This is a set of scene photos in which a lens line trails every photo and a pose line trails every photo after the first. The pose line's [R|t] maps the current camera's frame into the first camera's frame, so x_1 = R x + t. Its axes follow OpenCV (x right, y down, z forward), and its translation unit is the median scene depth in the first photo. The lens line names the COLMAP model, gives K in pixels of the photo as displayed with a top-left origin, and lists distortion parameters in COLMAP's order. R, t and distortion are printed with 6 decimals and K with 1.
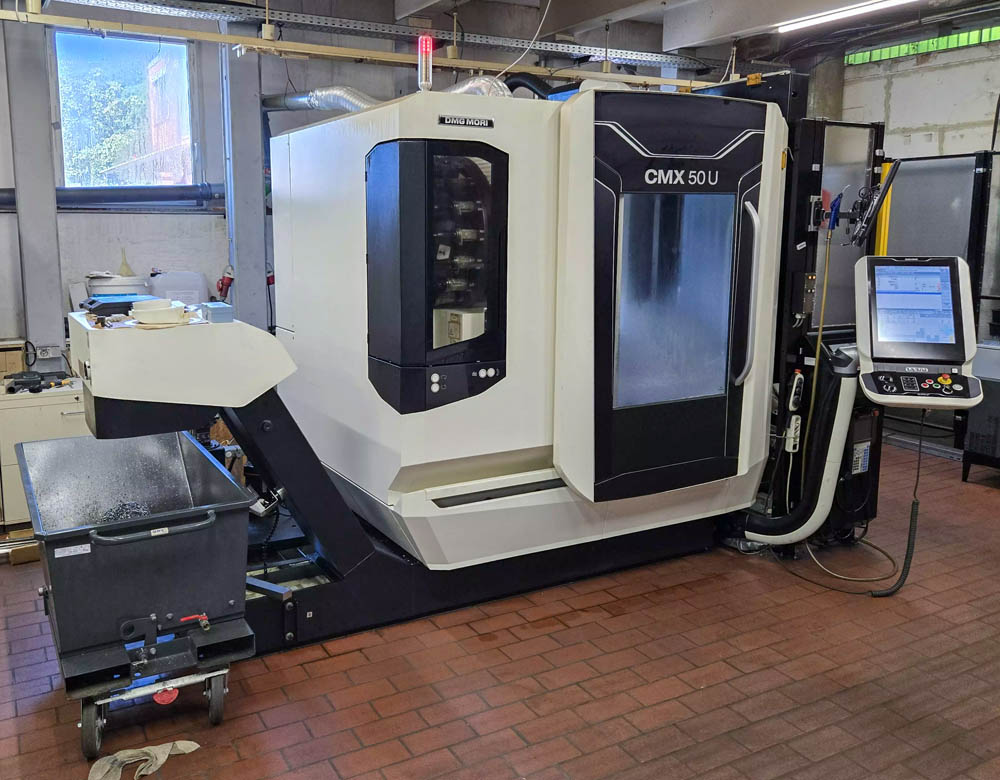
lens RADIAL K [[849.9, 0, 418.9], [0, 849.9, 350.1], [0, 0, 1]] dist [0.080066, -0.106416]
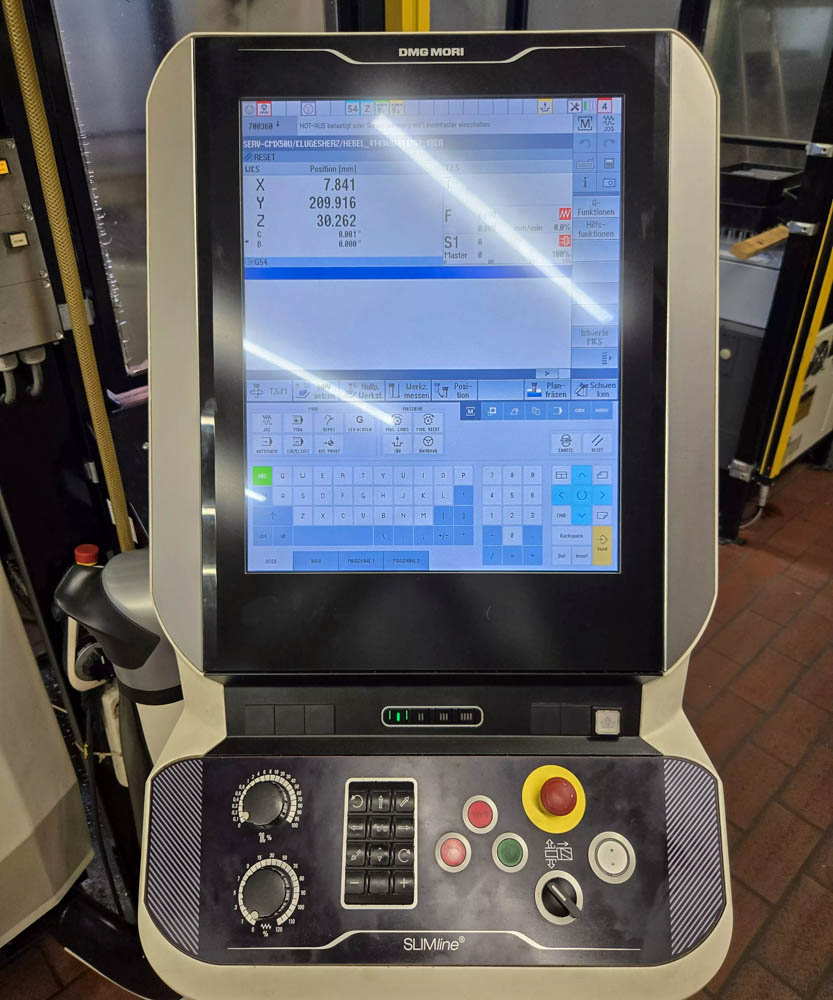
lens RADIAL K [[814.0, 0, 416.5], [0, 814.0, 500.0], [0, 0, 1]] dist [-0.000864, -0.001529]
pose [[0.962383, -0.150875, 0.225957, 0.561051], [0.046832, 0.911316, 0.409035, -0.097875], [-0.267631, -0.383066, 0.884101, 0.892395]]
